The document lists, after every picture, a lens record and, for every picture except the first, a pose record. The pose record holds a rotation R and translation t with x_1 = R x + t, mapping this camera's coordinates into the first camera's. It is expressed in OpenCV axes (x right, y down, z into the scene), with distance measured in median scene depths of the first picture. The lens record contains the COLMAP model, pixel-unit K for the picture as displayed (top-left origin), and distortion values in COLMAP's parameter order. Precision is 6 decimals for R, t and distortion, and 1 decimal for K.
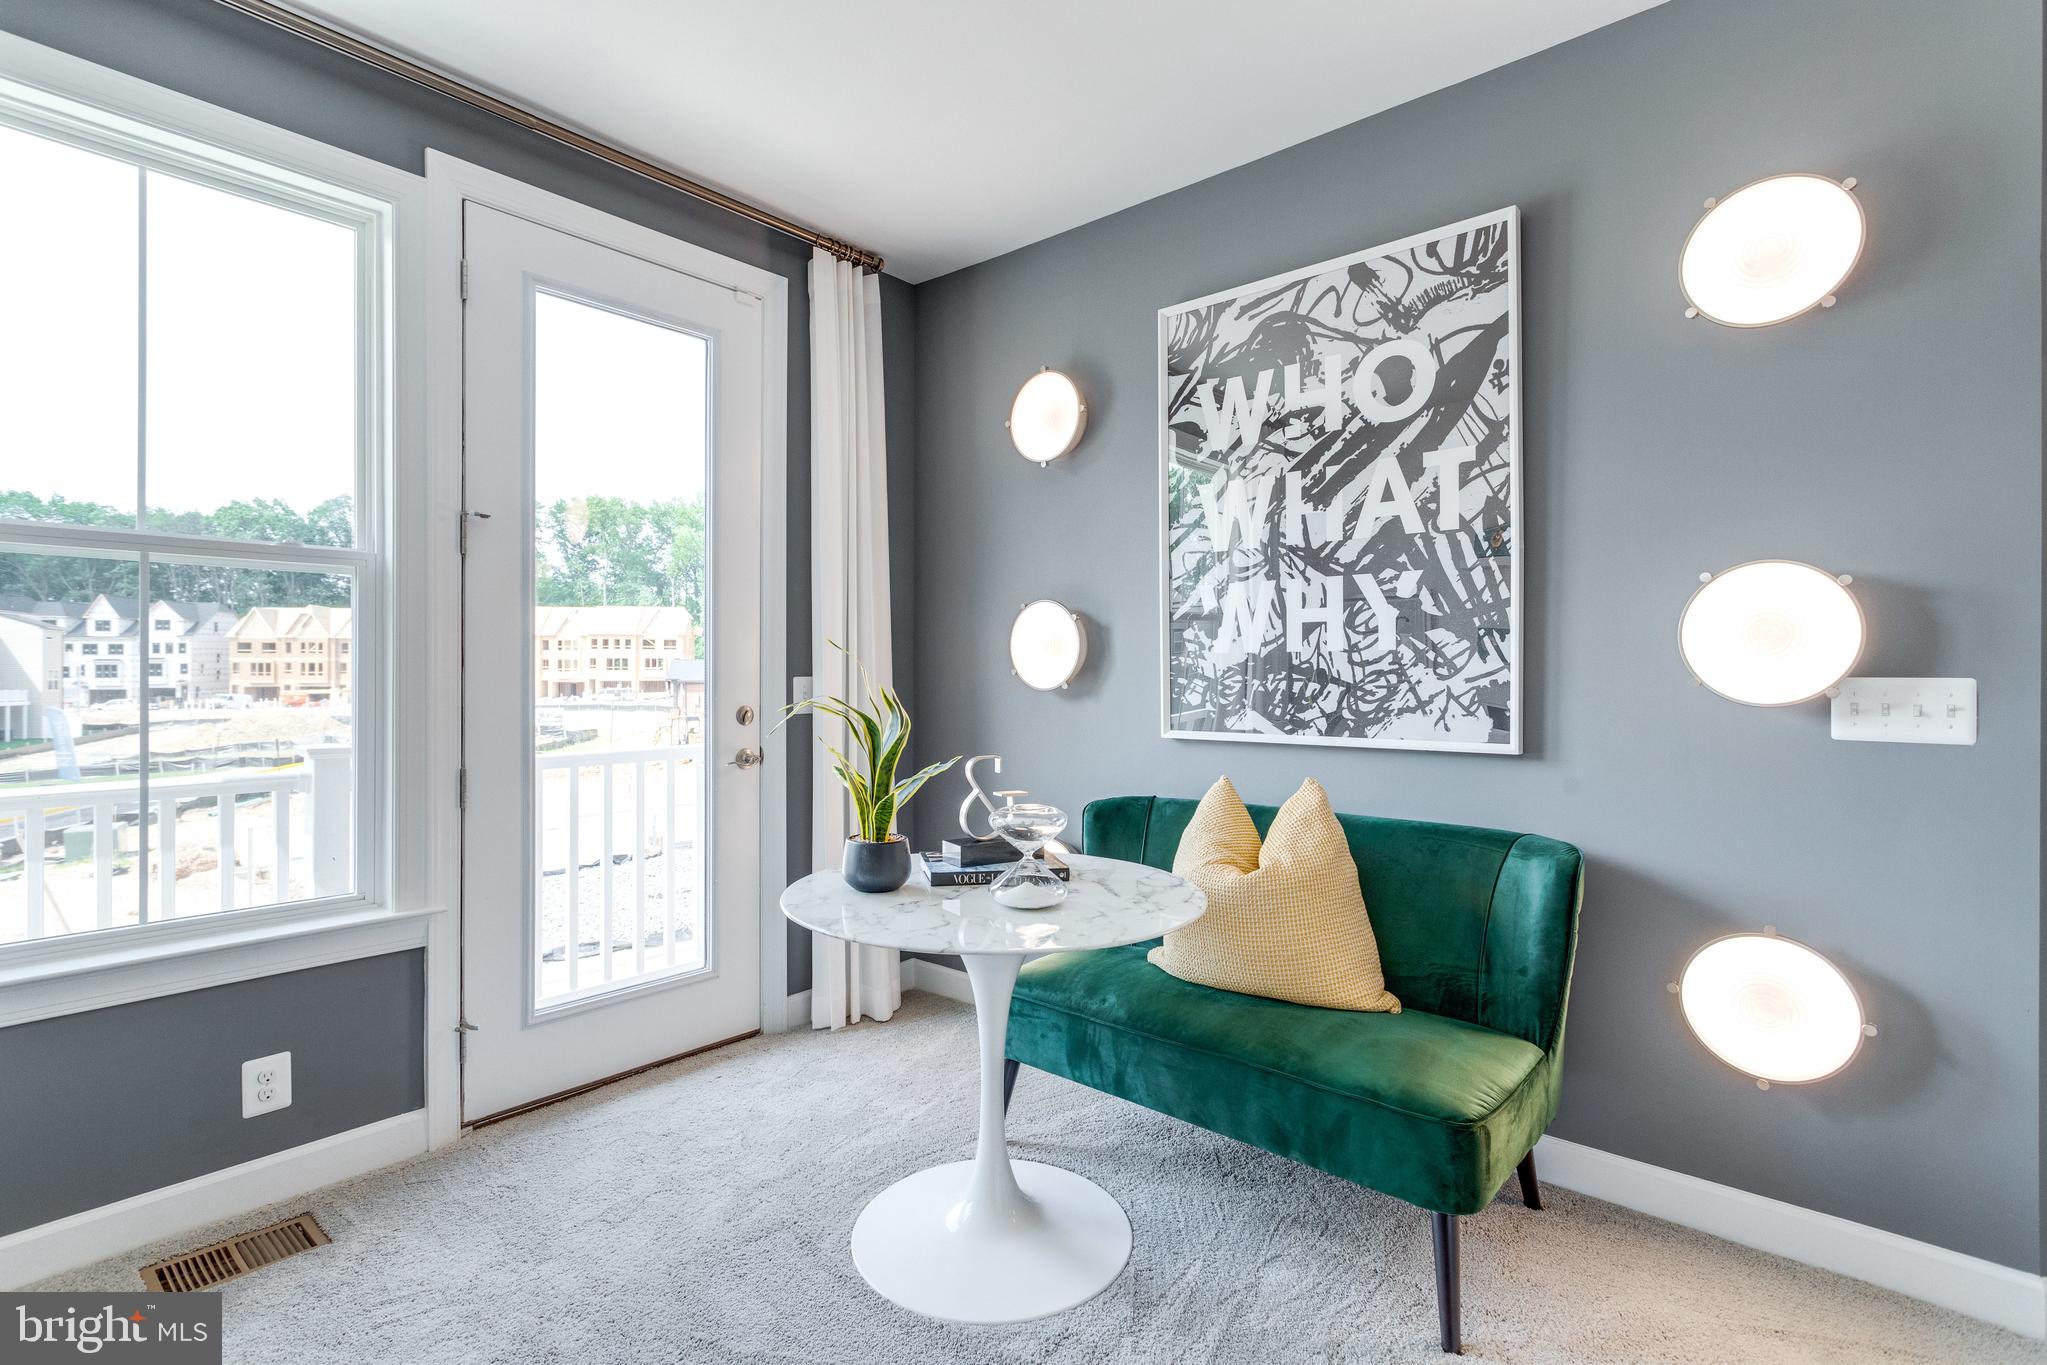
lens RADIAL K [[979.7, 0, 1023.2], [0, 979.7, 674.7], [0, 0, 1]] dist [0.001391, 0.004025]
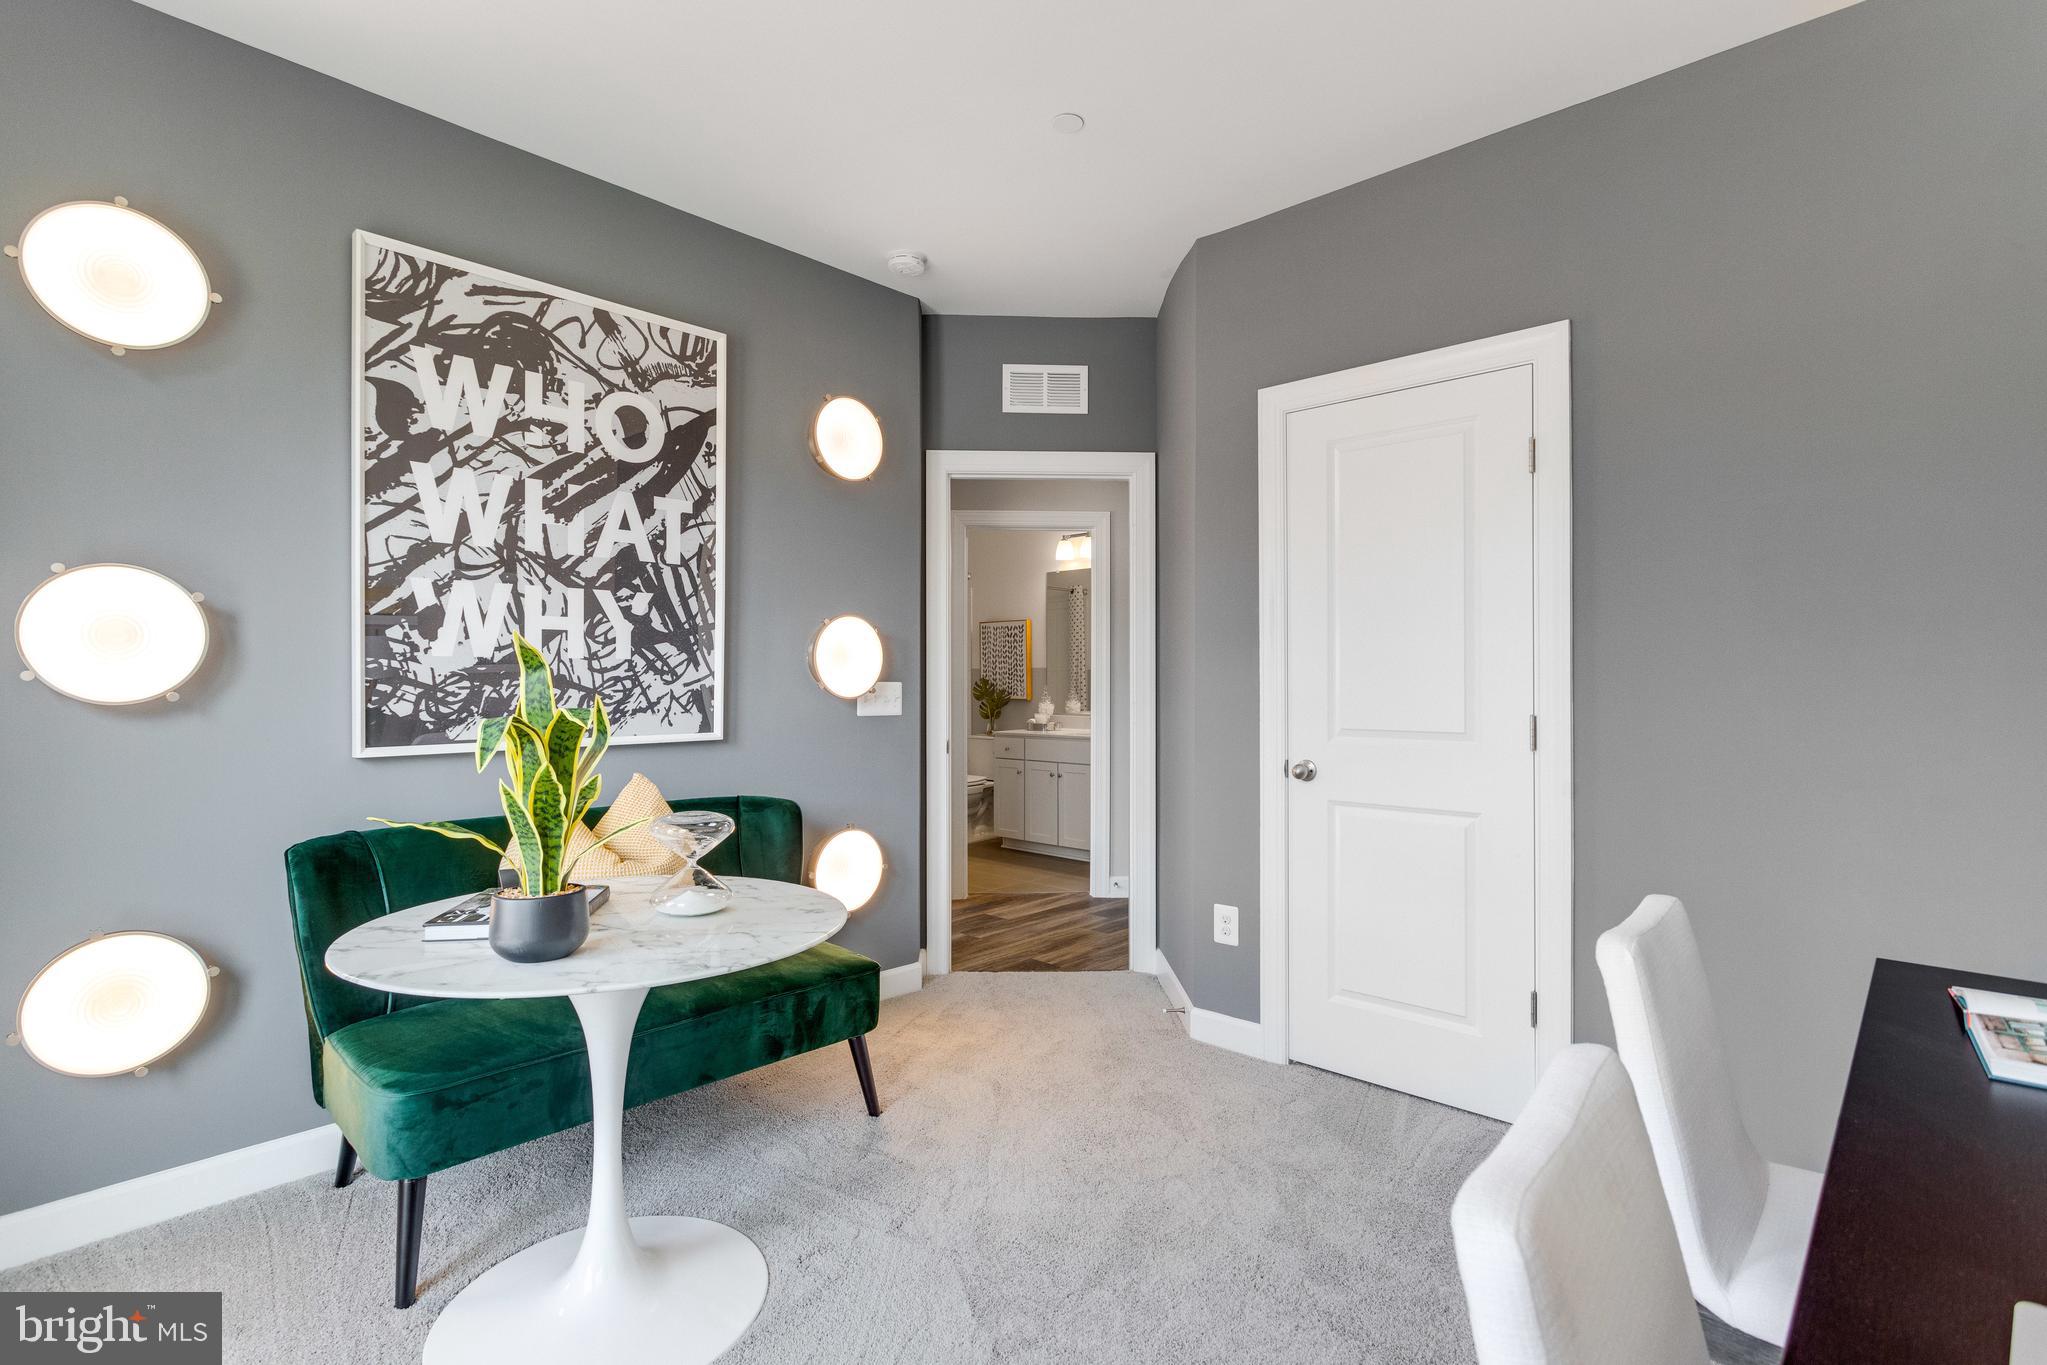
lens RADIAL K [[979.7, 0, 1018.5], [0, 979.7, 679.5], [0, 0, 1]] dist [0.001391, 0.004025]
pose [[0.036921, 0.000100, 0.999318, -0.725123], [-0.001452, 0.999999, -0.000046, -0.001518], [-0.999317, -0.001449, 0.036921, 0.472067]]
